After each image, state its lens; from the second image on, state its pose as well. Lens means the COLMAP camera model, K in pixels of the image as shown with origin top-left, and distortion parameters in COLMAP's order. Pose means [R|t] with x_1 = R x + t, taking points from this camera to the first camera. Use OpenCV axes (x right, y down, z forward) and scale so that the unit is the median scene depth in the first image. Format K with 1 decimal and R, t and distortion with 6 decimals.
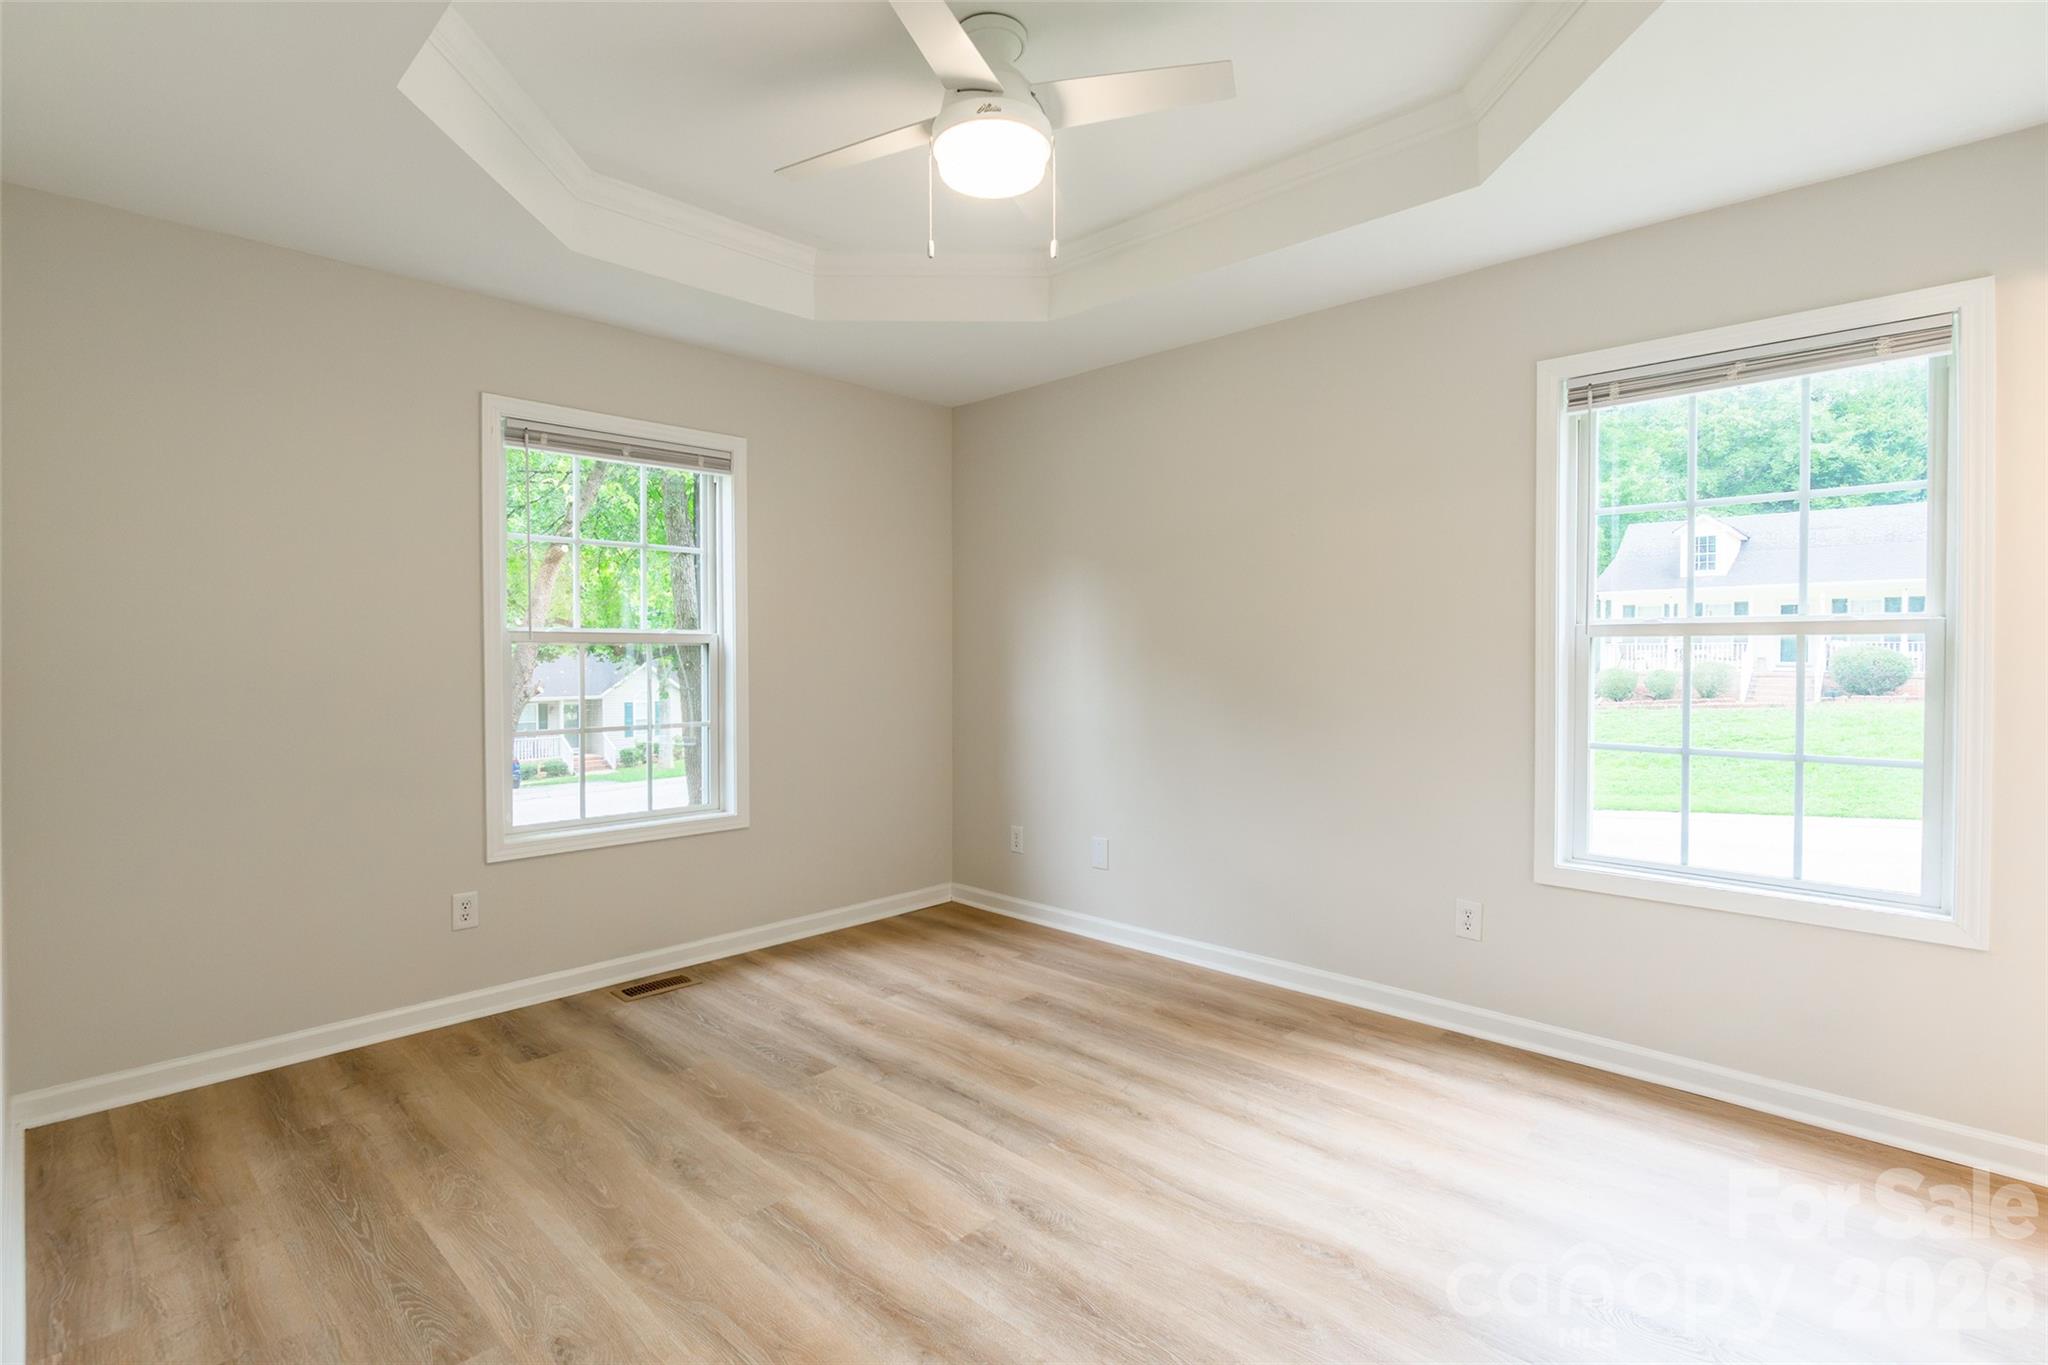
lens RADIAL K [[964.3, 0, 1028.1], [0, 964.3, 679.3], [0, 0, 1]] dist [-0.018389, 0.000614]
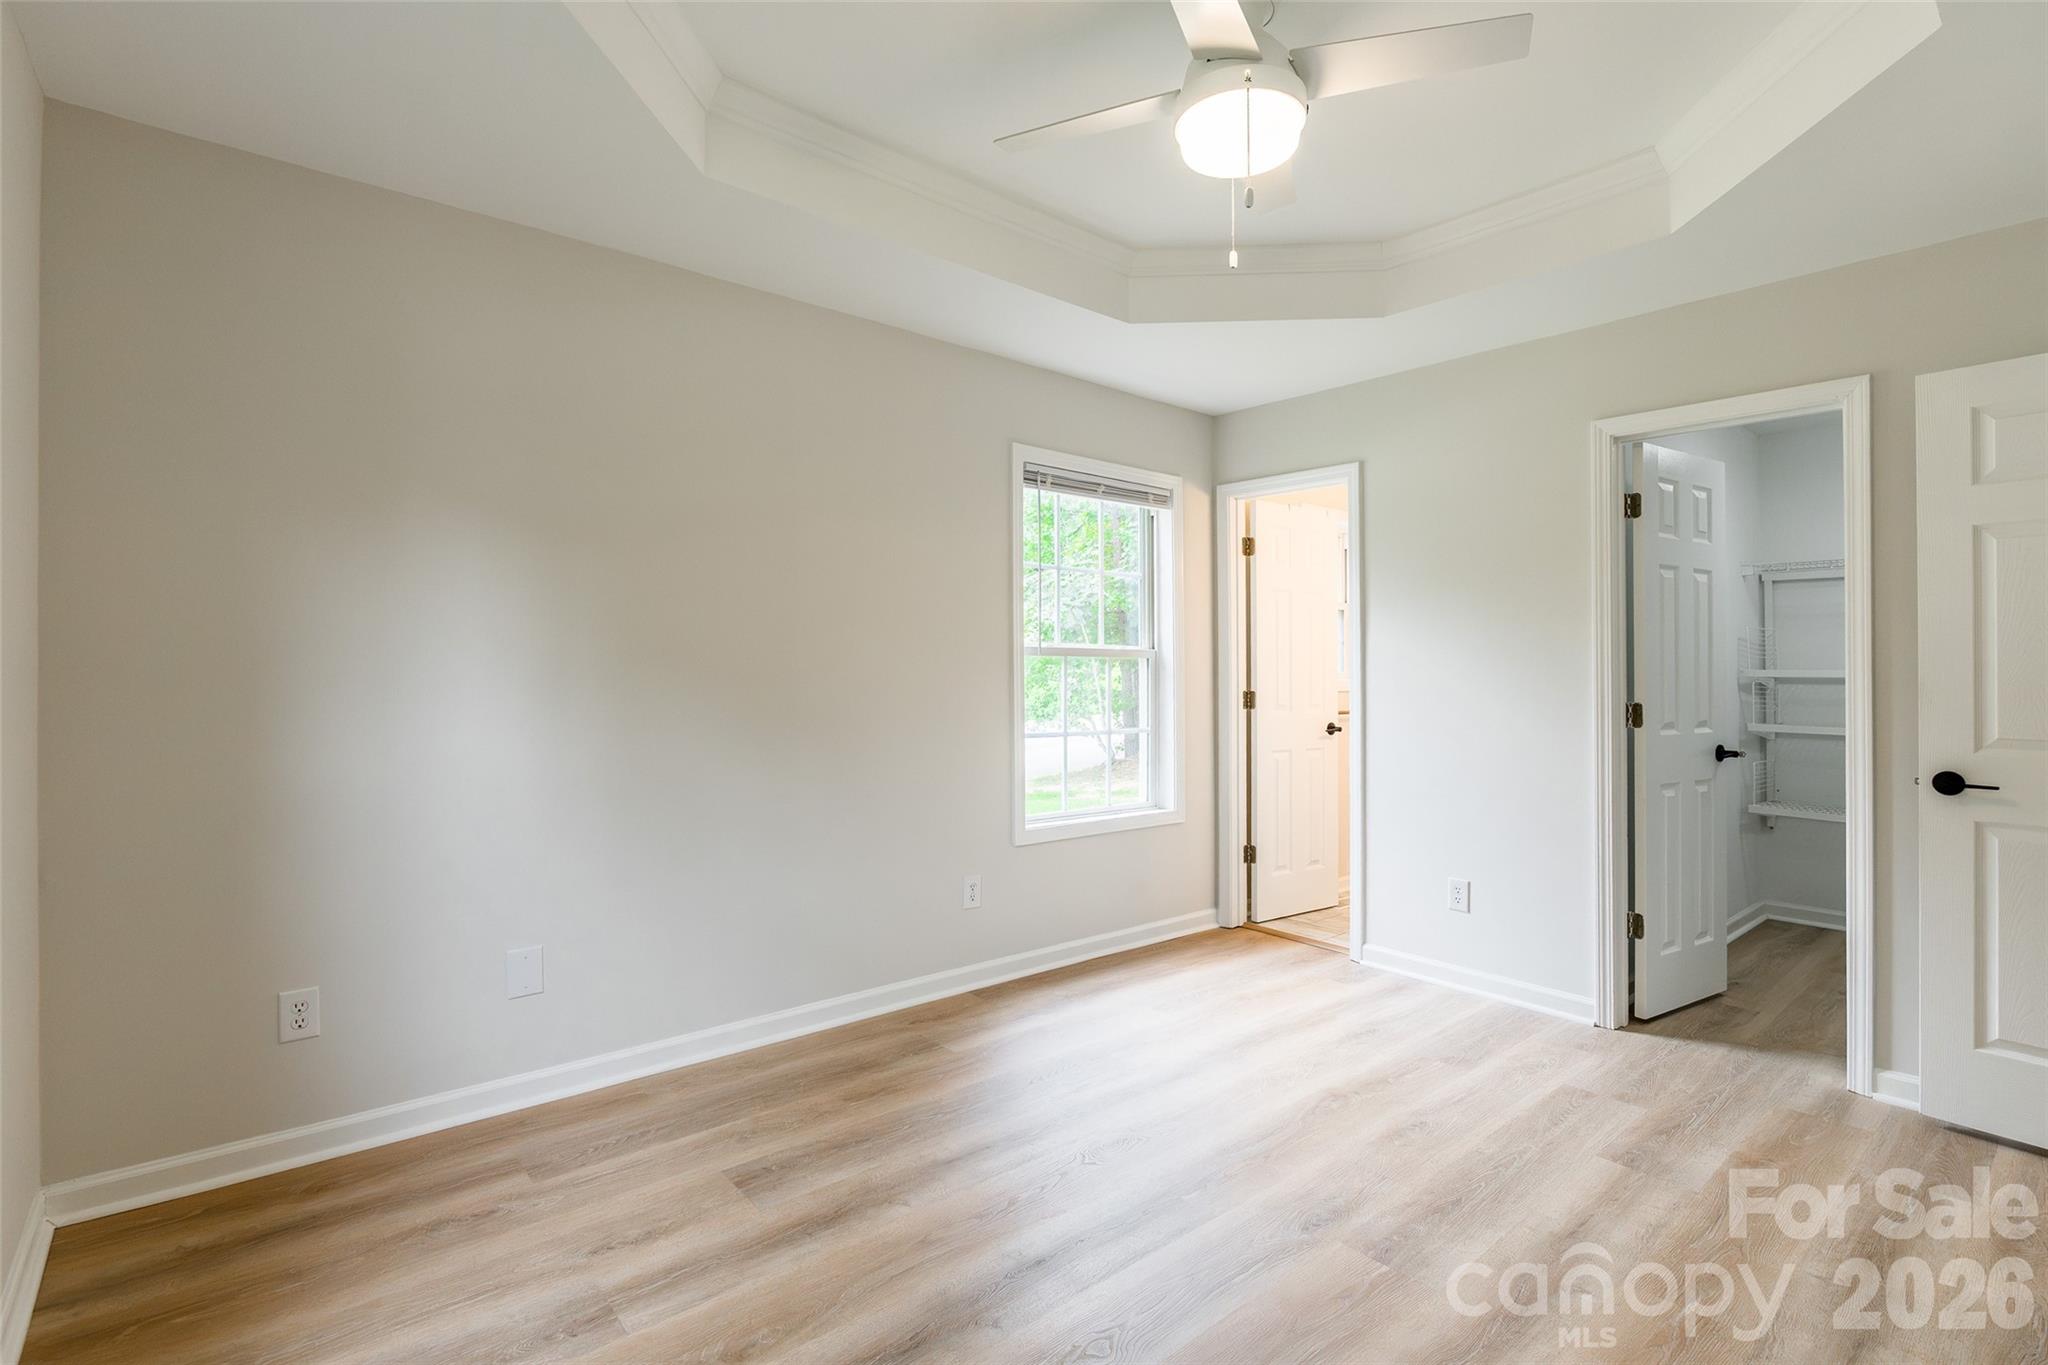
lens RADIAL K [[964.3, 0, 981.9], [0, 964.3, 659.9], [0, 0, 1]] dist [-0.018389, 0.000614]
pose [[0.120915, 0.007431, 0.992635, -0.862927], [0.017179, 0.999807, -0.009577, -0.028890], [-0.992514, 0.018211, 0.120764, 1.003225]]
